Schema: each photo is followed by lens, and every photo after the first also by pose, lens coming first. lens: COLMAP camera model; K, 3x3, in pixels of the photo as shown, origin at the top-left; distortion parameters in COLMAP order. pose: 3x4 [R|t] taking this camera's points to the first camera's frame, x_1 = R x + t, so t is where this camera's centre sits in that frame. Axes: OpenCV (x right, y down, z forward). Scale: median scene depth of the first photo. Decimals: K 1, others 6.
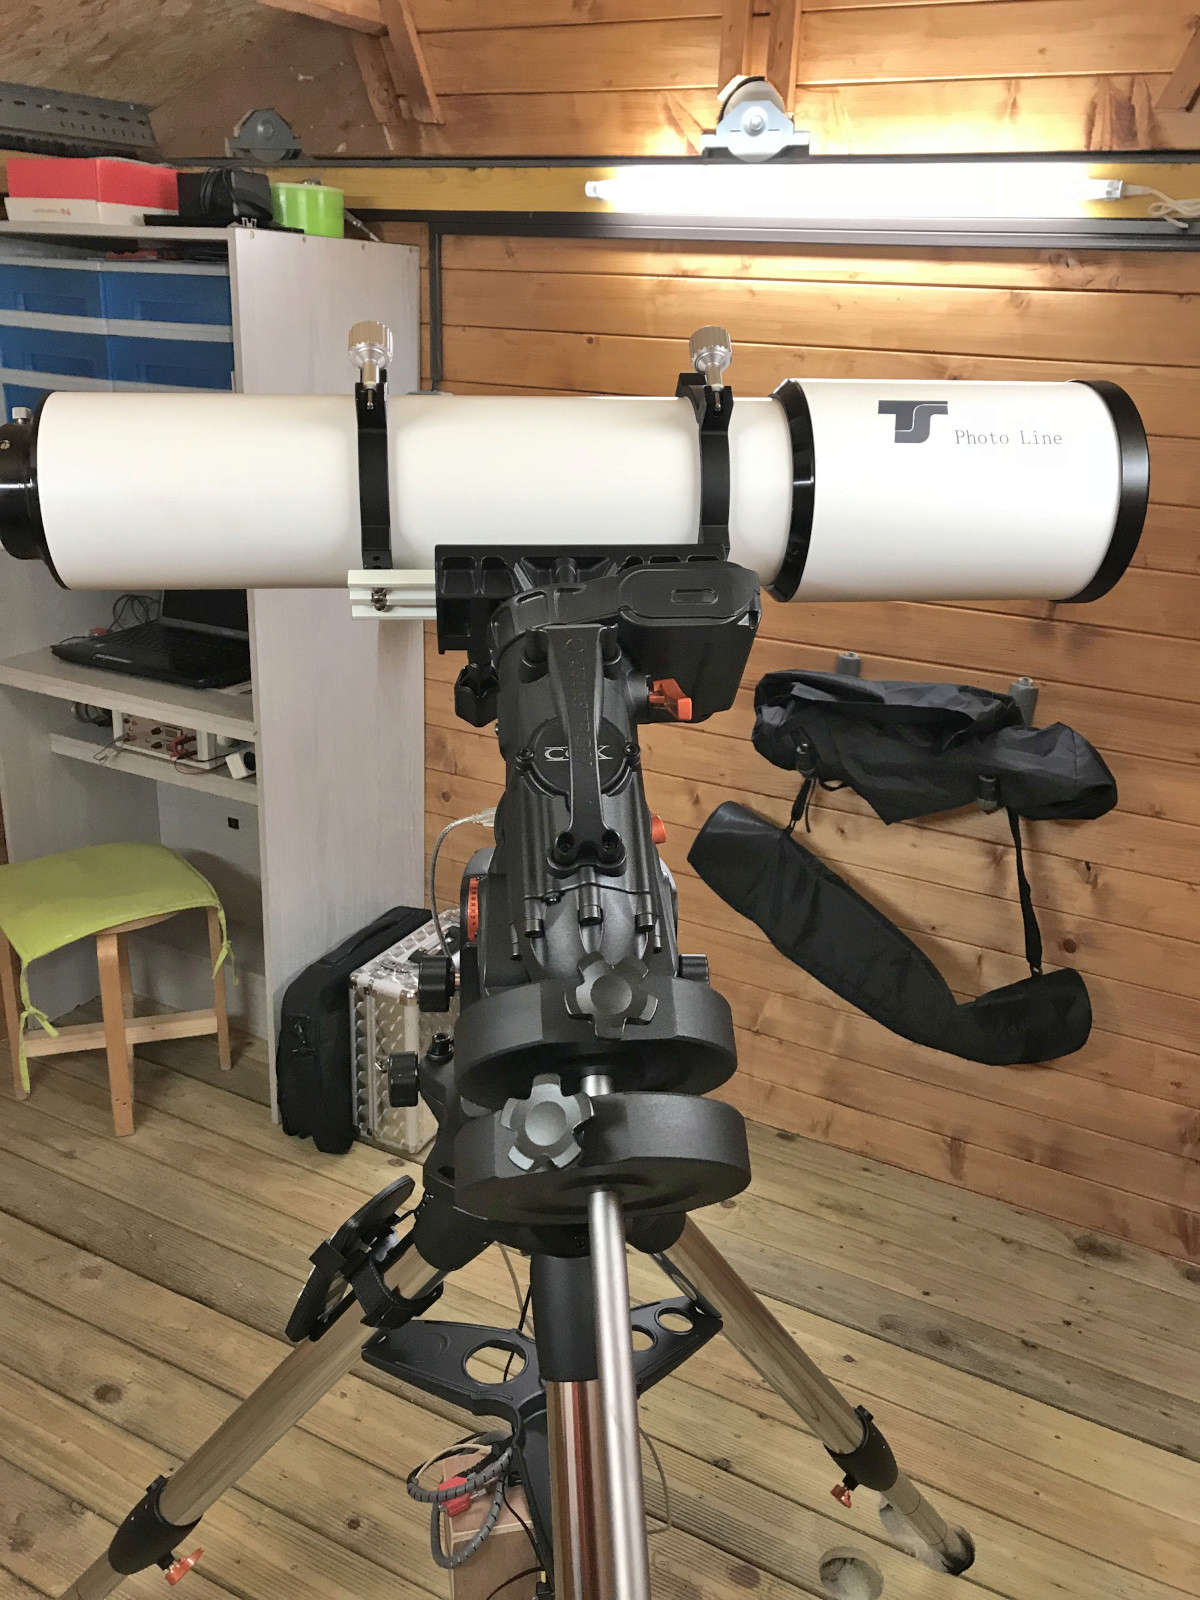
lens RADIAL K [[1291.8, 0, 600.0], [0, 1291.8, 800.0], [0, 0, 1]] dist [-0.010068, -0.004112]
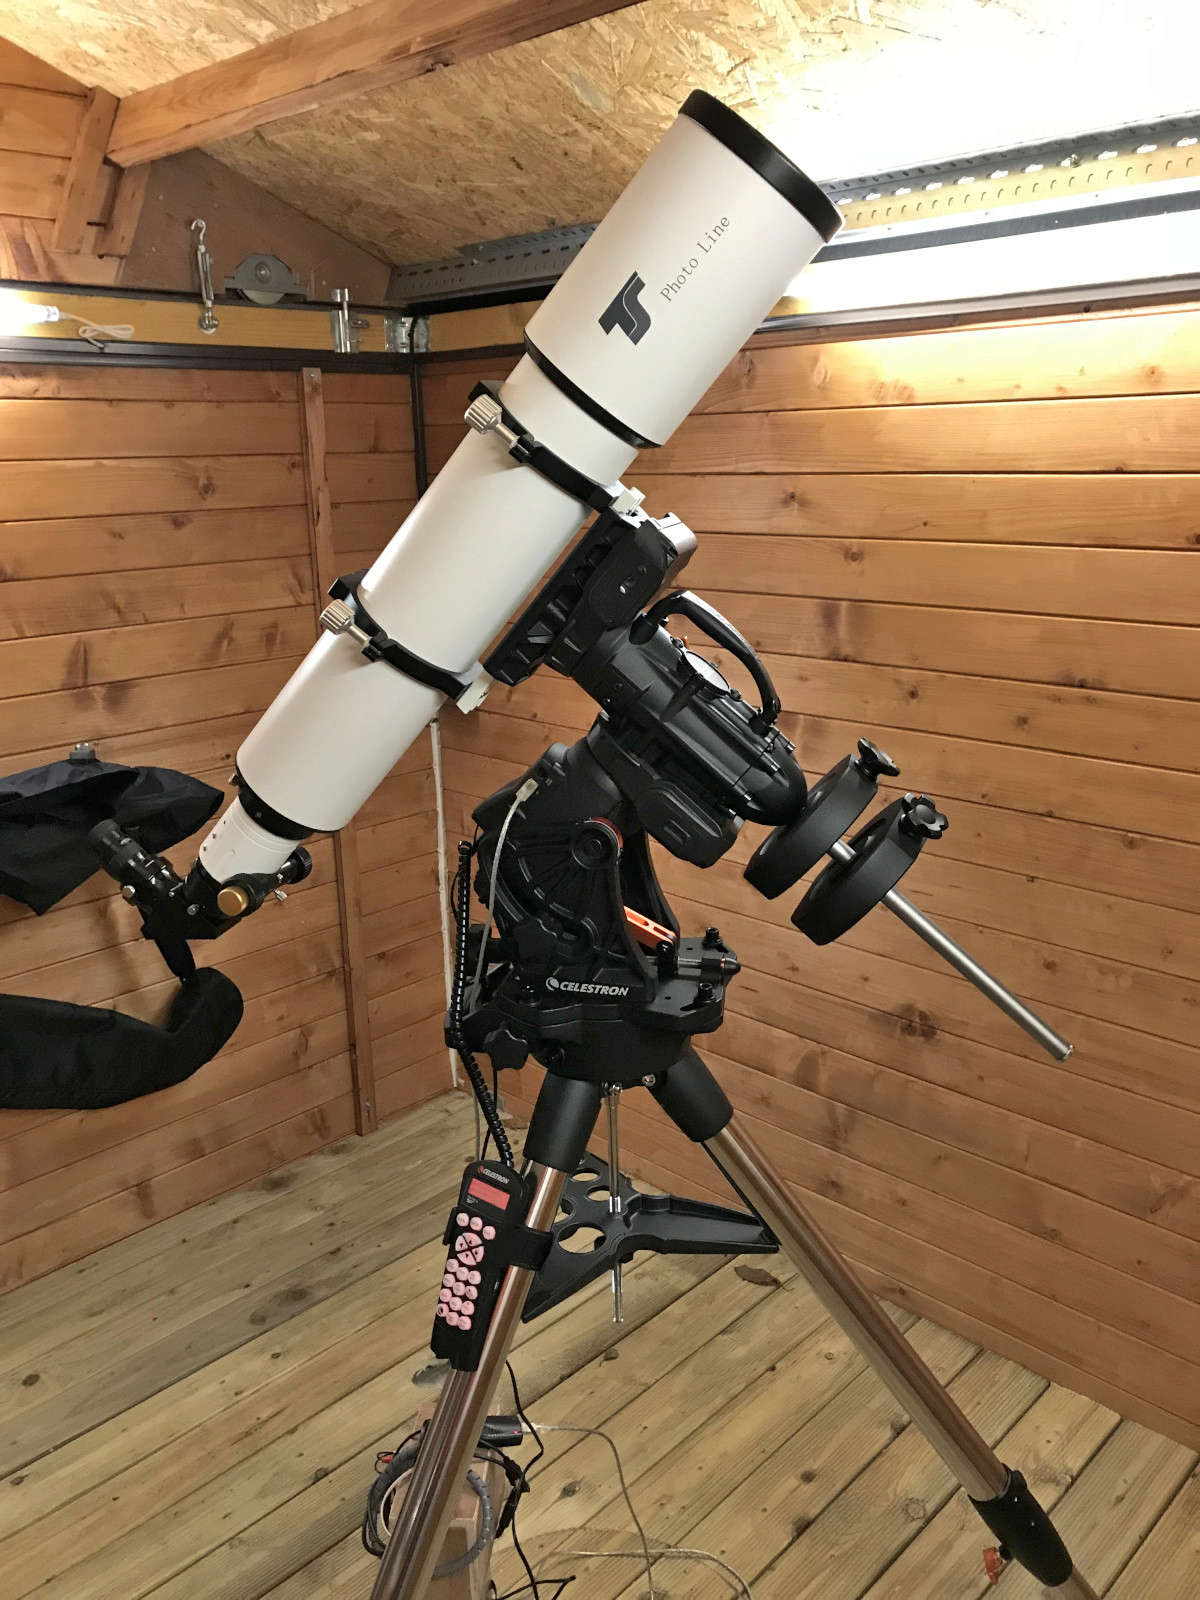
lens RADIAL K [[1319.4, 0, 600.0], [0, 1319.4, 800.0], [0, 0, 1]] dist [0.021655, 0.005500]
pose [[0.286445, -0.299269, 0.910158, -0.658400], [0.376412, 0.908731, 0.180336, -0.097640], [-0.881058, 0.290939, 0.372950, 0.225408]]
